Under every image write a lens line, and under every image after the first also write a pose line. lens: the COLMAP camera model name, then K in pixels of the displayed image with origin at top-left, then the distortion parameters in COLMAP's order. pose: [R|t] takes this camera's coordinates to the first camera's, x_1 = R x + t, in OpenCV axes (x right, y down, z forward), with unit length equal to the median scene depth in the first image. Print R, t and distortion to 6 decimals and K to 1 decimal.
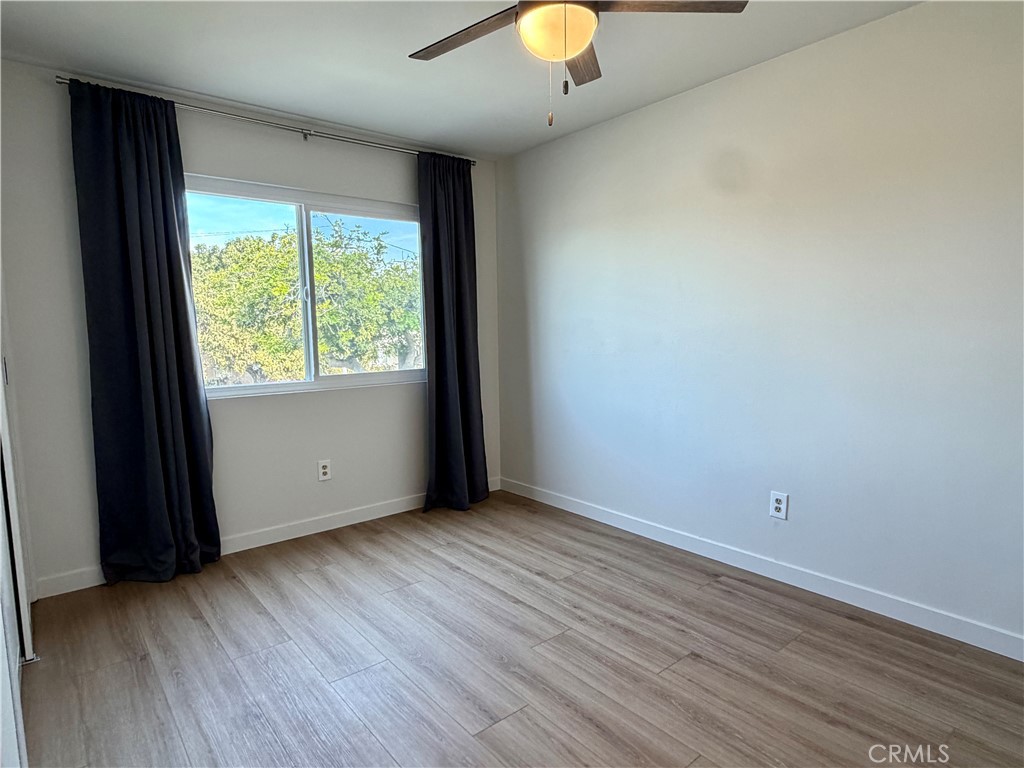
lens RADIAL K [[595.6, 0, 508.7], [0, 595.6, 388.5], [0, 0, 1]] dist [0.000779, 0.000737]
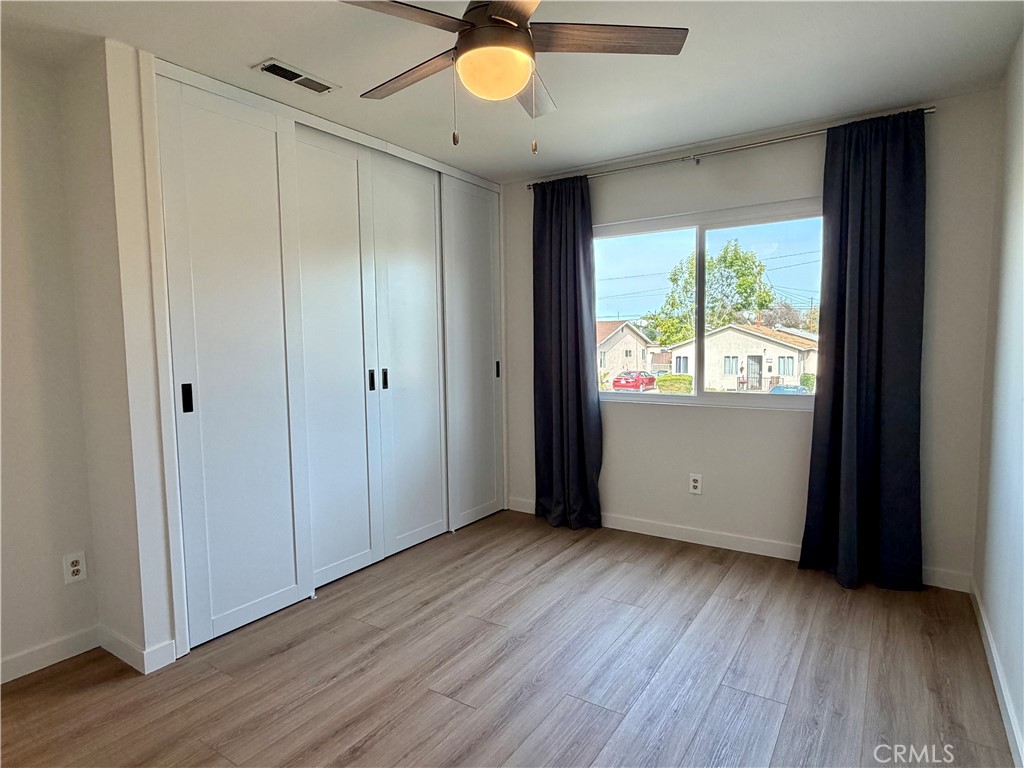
lens RADIAL K [[595.6, 0, 508.7], [0, 595.6, 388.5], [0, 0, 1]] dist [0.000779, 0.000737]
pose [[0.270267, 0.091830, -0.958396, 0.594522], [-0.087342, 0.993675, 0.070580, -0.072940], [0.958815, 0.064633, 0.276578, 0.417945]]
